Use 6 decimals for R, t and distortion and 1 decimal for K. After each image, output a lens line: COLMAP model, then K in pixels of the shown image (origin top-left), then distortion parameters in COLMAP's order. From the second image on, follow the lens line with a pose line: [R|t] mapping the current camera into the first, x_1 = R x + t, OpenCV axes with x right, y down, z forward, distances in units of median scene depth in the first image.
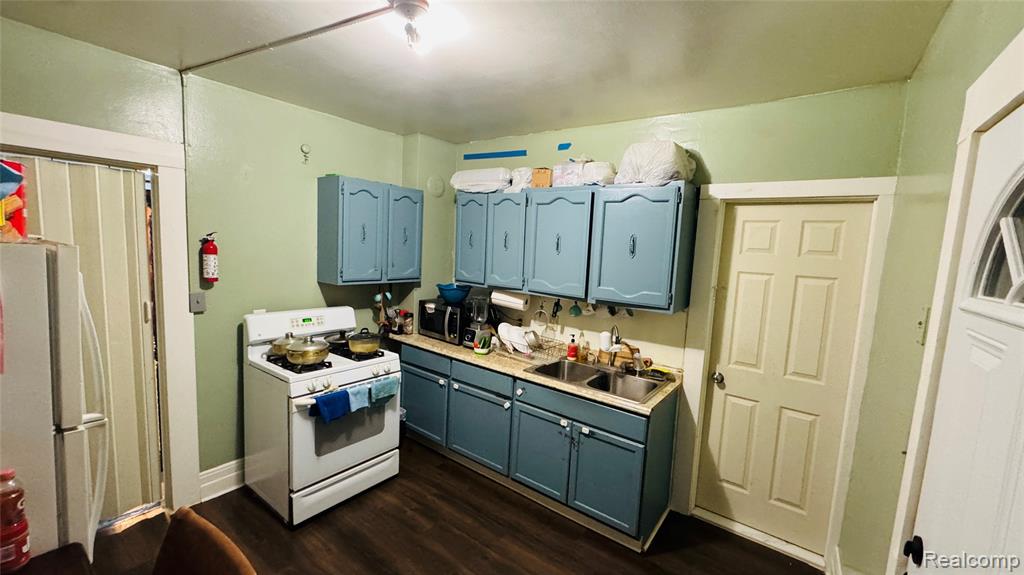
lens RADIAL K [[412.7, 0, 512.0], [0, 412.7, 287.5], [0, 0, 1]] dist [-0.000632, -0.000045]
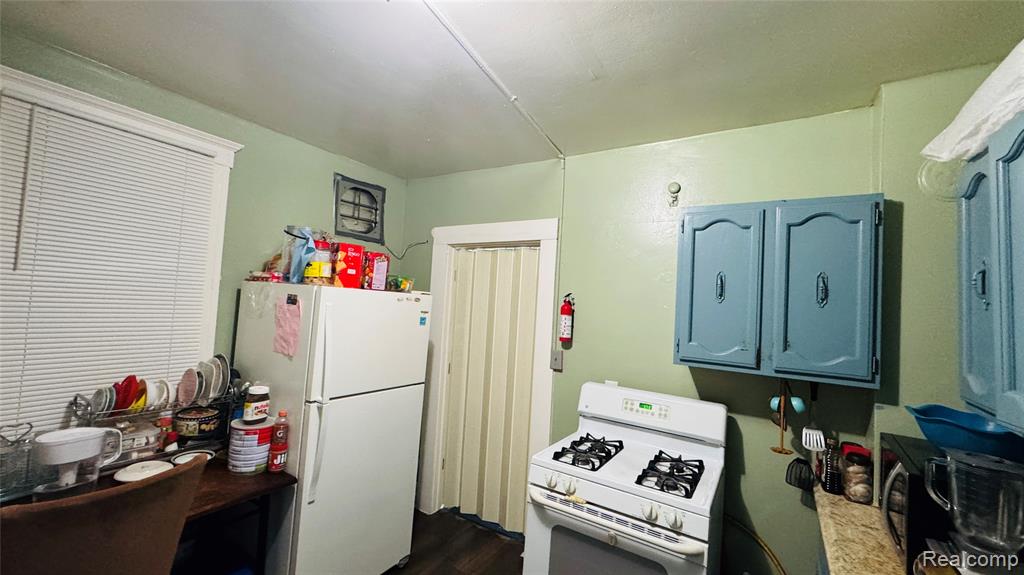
lens RADIAL K [[412.7, 0, 512.0], [0, 412.7, 287.5], [0, 0, 1]] dist [-0.000632, -0.000045]
pose [[0.084241, -0.087758, -0.992573, 0.233097], [-0.160063, 0.981987, -0.100407, -0.017173], [0.983506, 0.167332, 0.068677, 0.648157]]
